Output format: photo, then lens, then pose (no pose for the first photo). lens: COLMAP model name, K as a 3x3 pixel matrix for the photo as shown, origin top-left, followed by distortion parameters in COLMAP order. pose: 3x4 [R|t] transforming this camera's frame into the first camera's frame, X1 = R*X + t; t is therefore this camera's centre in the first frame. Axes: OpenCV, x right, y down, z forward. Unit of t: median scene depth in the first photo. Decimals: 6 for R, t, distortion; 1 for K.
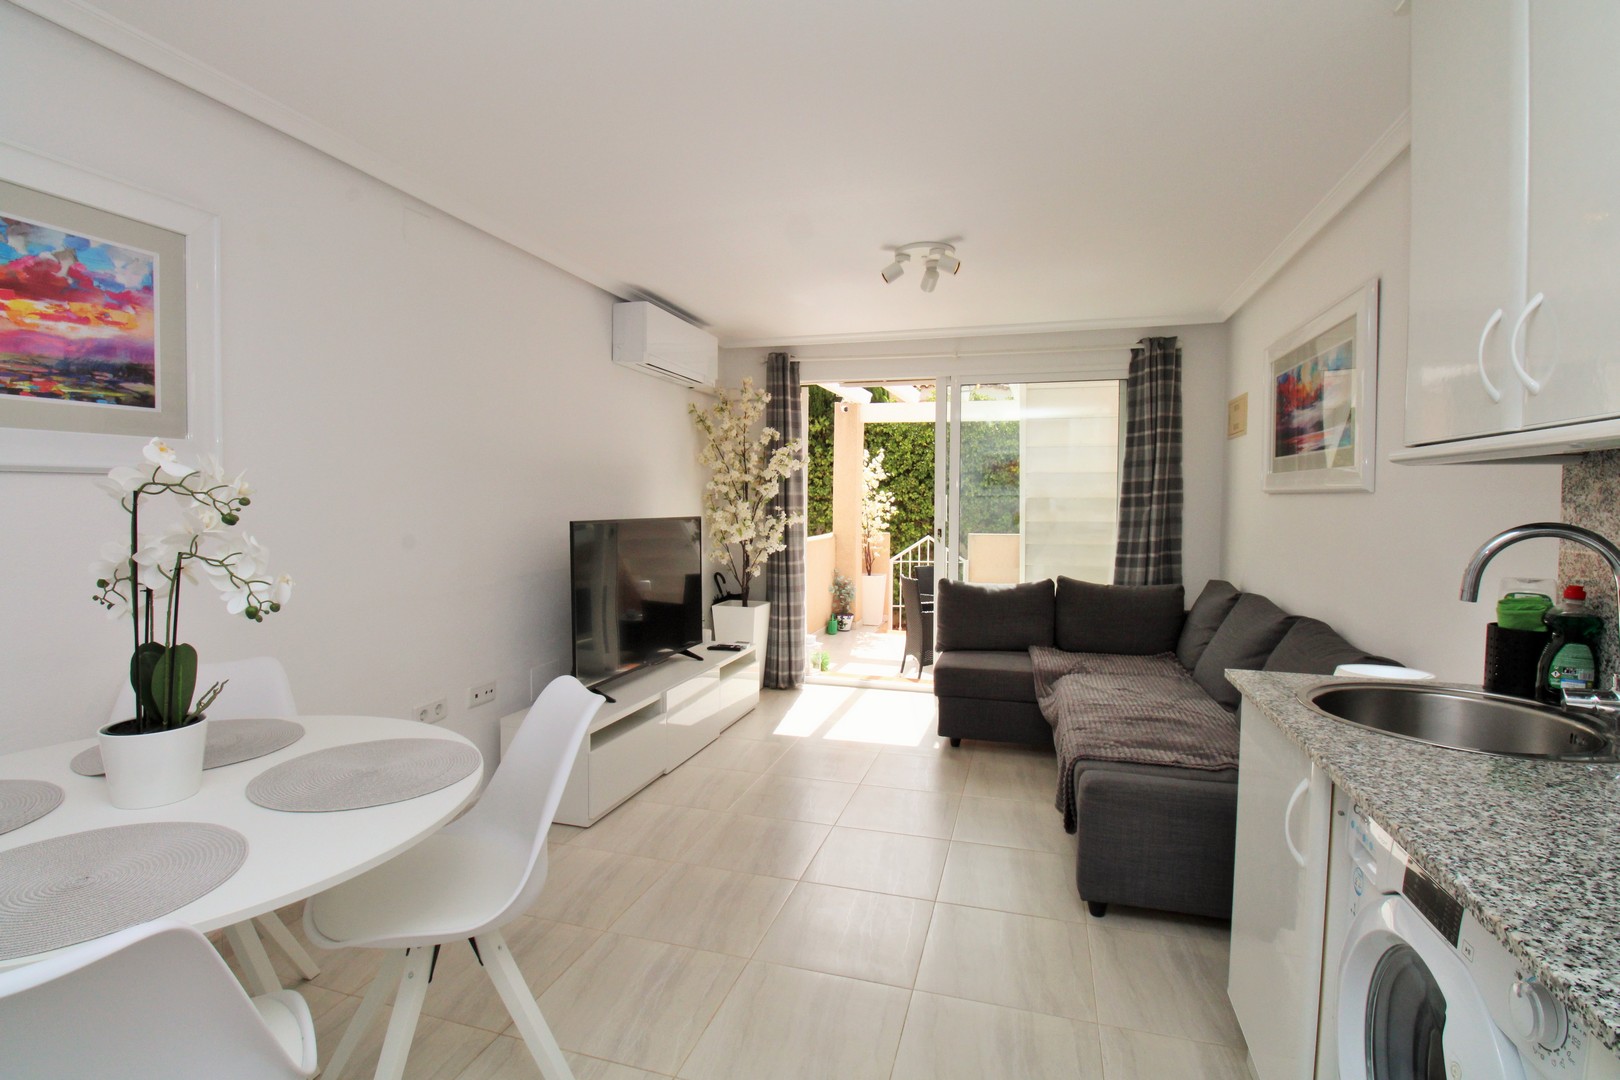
lens RADIAL K [[752.1, 0, 815.3], [0, 752.1, 525.4], [0, 0, 1]] dist [0.003359, -0.013740]
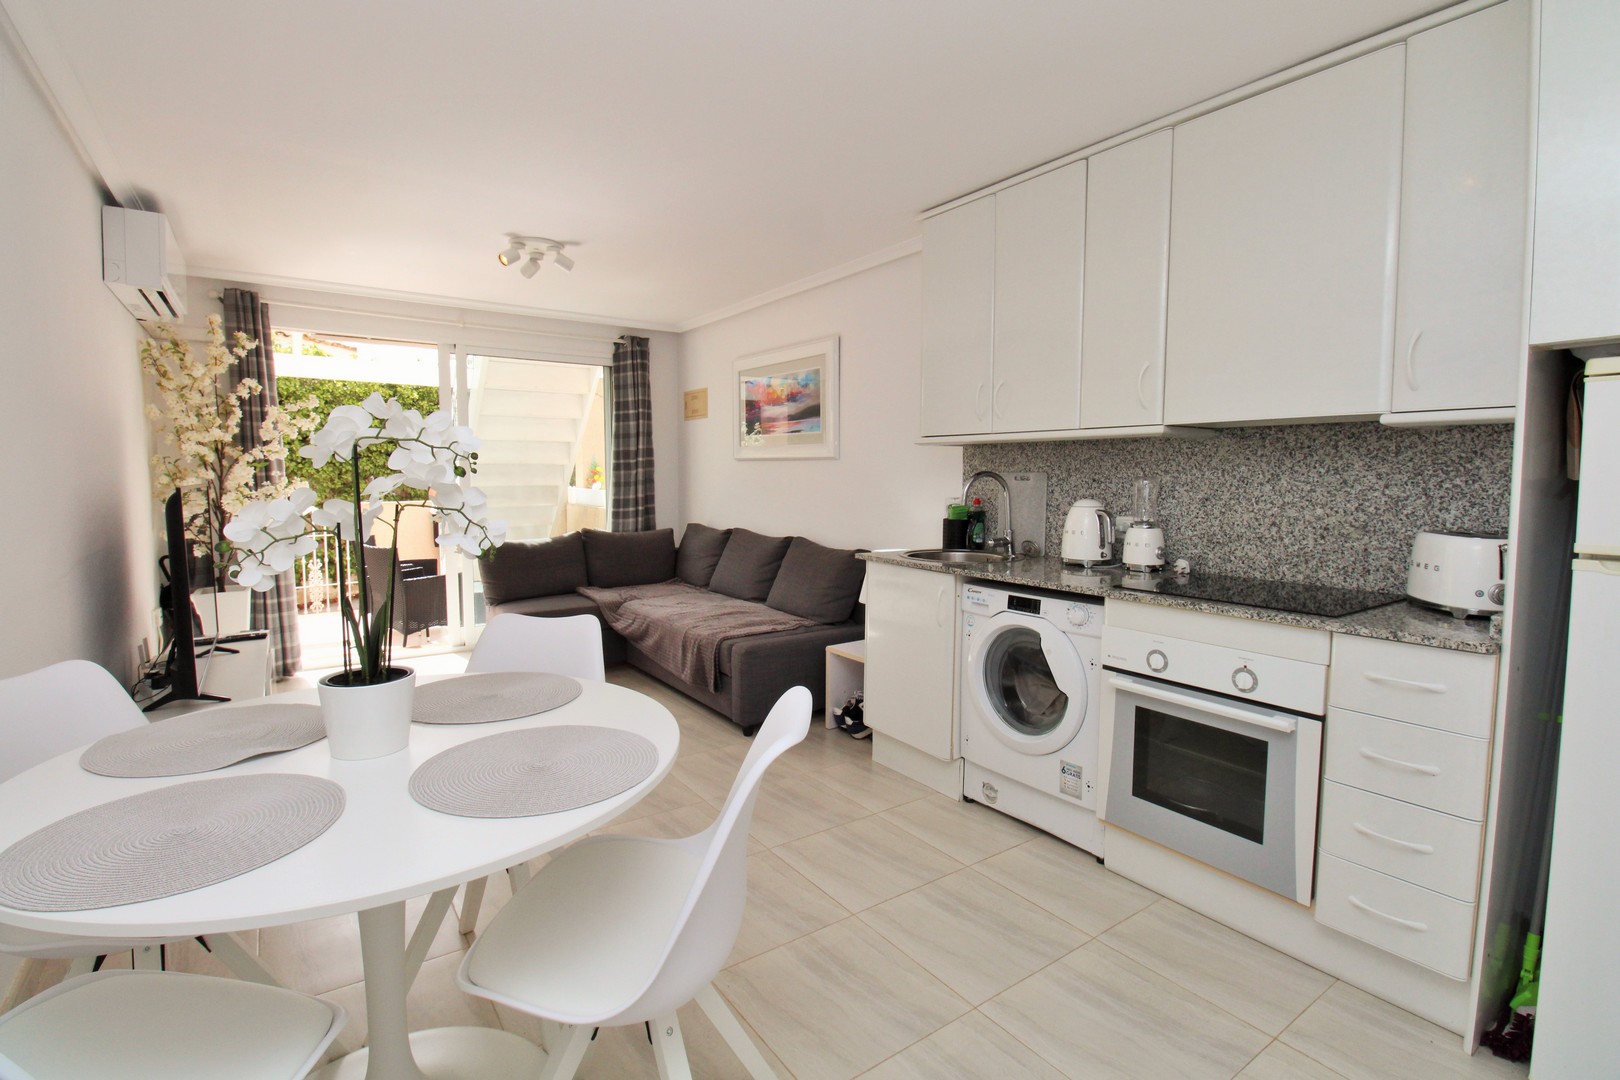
lens RADIAL K [[752.1, 0, 815.3], [0, 752.1, 525.4], [0, 0, 1]] dist [0.003359, -0.013740]
pose [[0.622342, -0.060220, 0.780425, -0.368470], [0.027638, 0.998105, 0.054977, 0.006916], [-0.782257, -0.012645, 0.622827, -0.032125]]
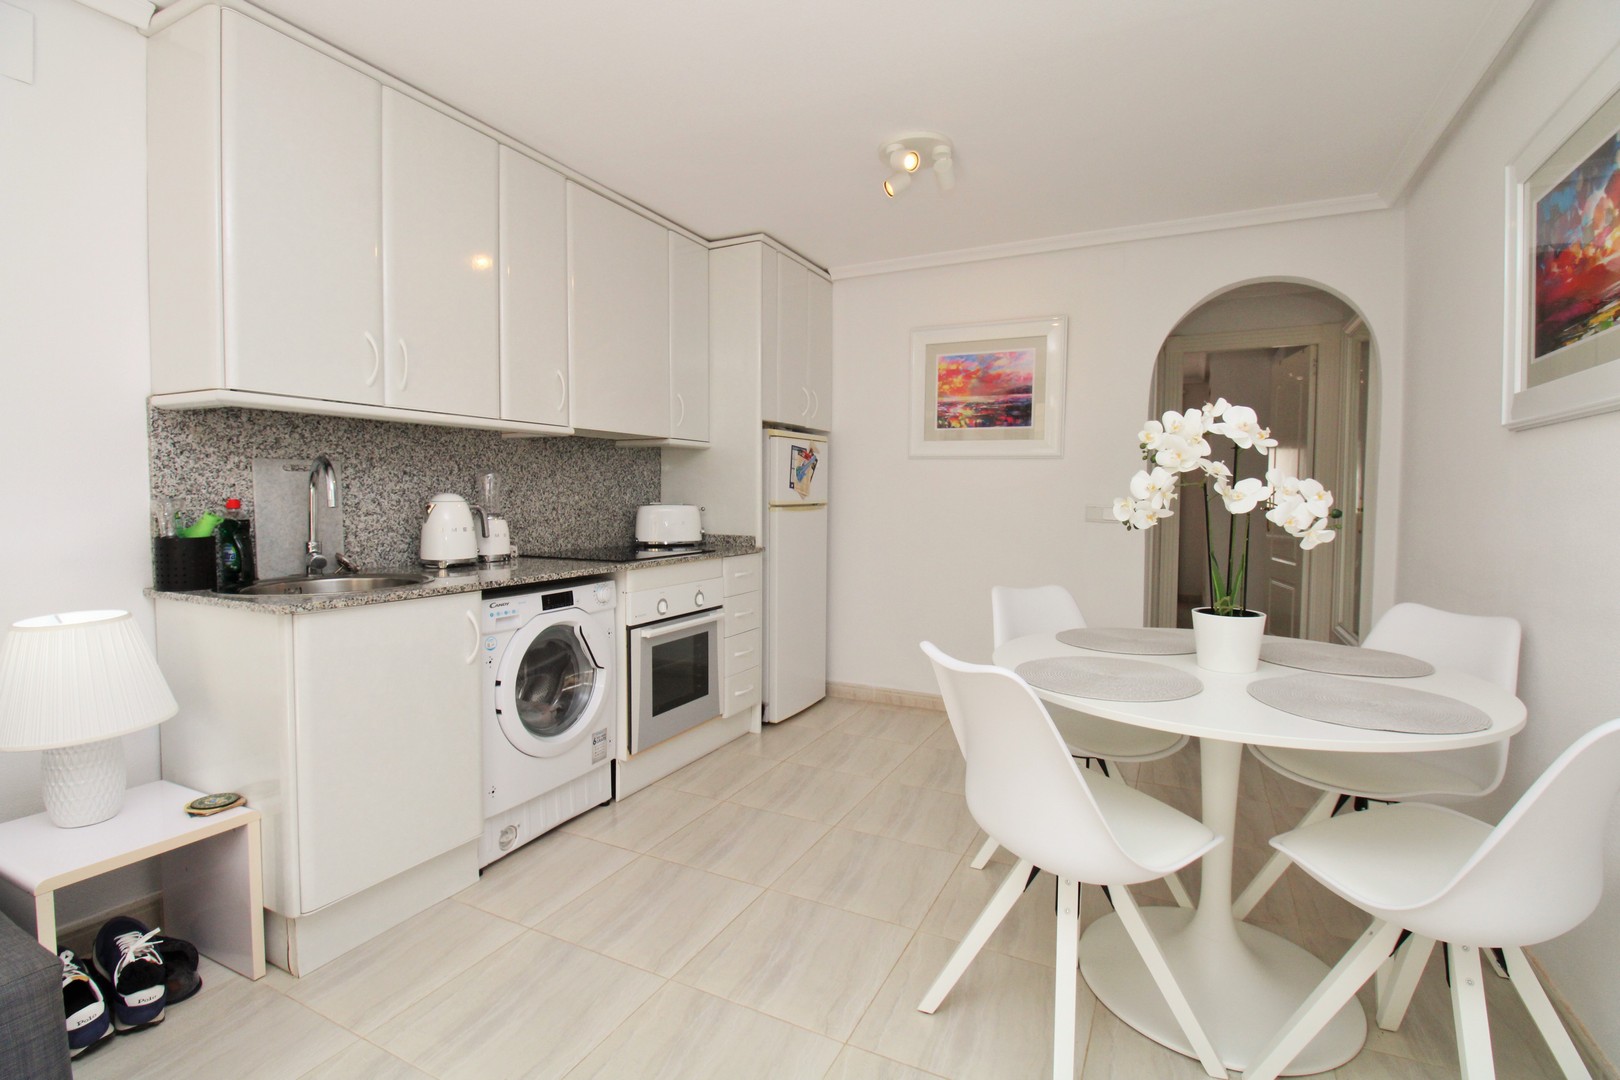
lens RADIAL K [[752.1, 0, 815.3], [0, 752.1, 525.4], [0, 0, 1]] dist [0.003359, -0.013740]
pose [[-0.983423, -0.021552, 0.180044, -0.115045], [-0.007775, 0.997010, 0.076880, 0.003963], [-0.181162, 0.074205, -0.980650, 0.692146]]
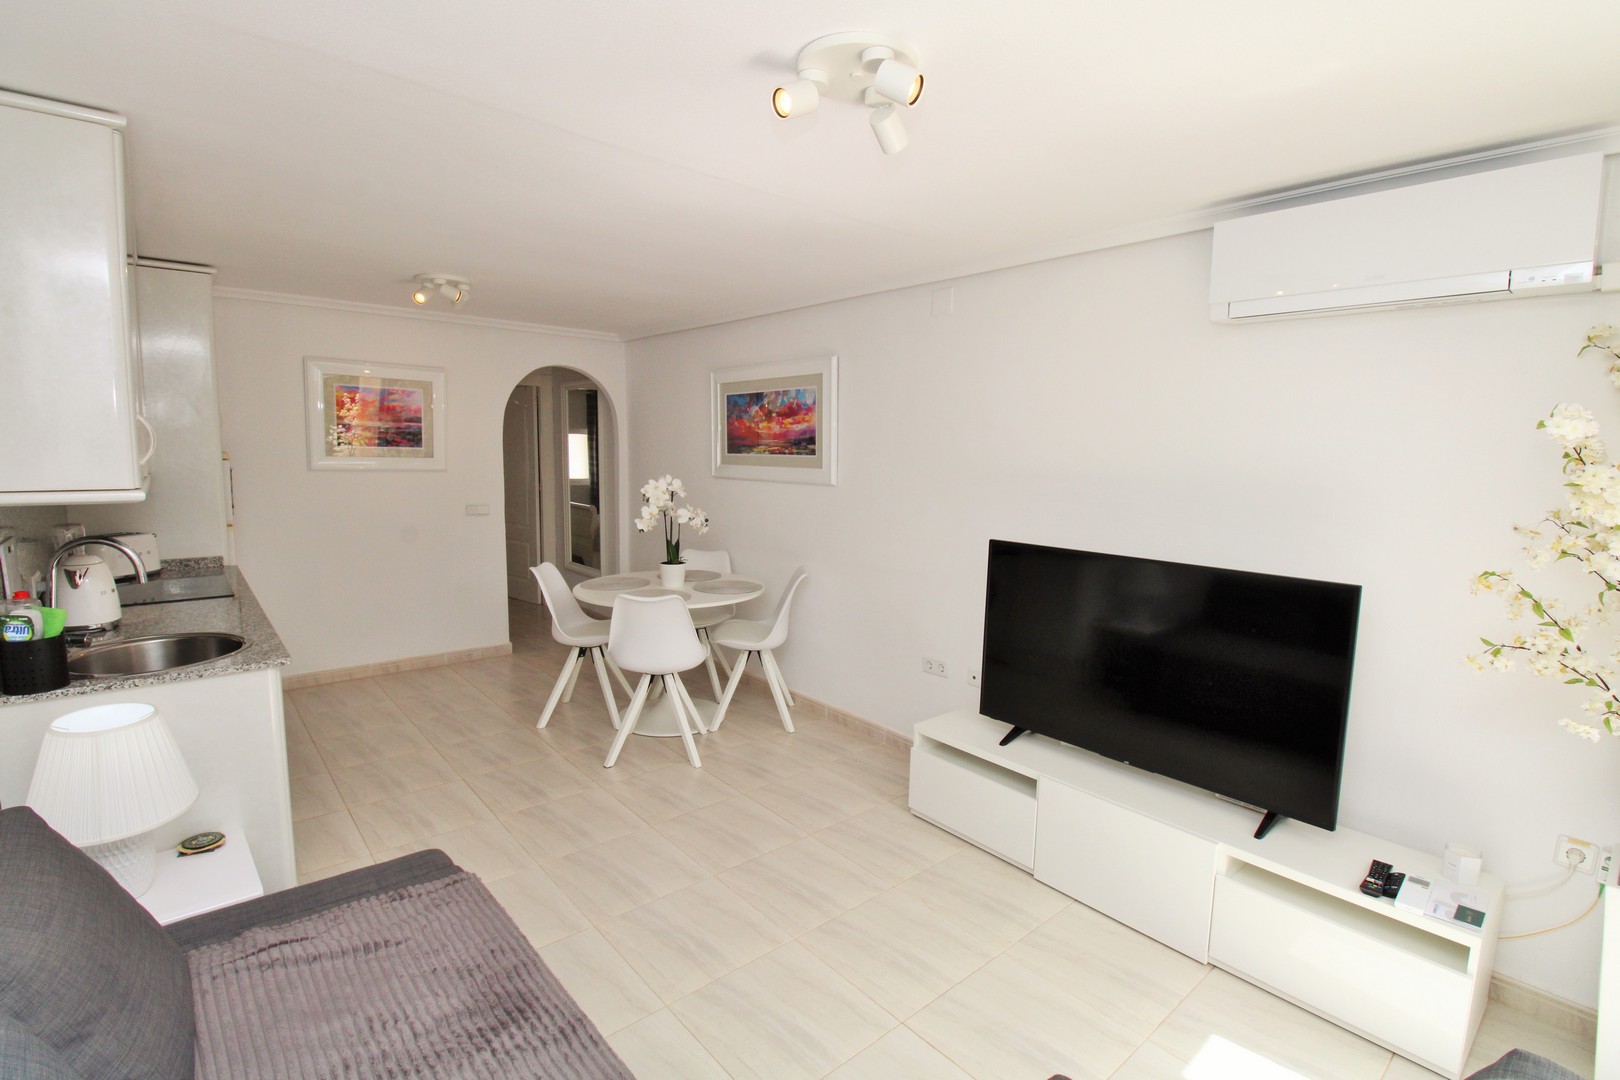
lens RADIAL K [[752.1, 0, 815.3], [0, 752.1, 525.4], [0, 0, 1]] dist [0.003359, -0.013740]
pose [[-0.537243, 0.069284, -0.840577, 0.429069], [-0.050717, 0.992163, 0.114194, -0.084850], [0.841901, 0.103981, -0.529519, 0.916168]]
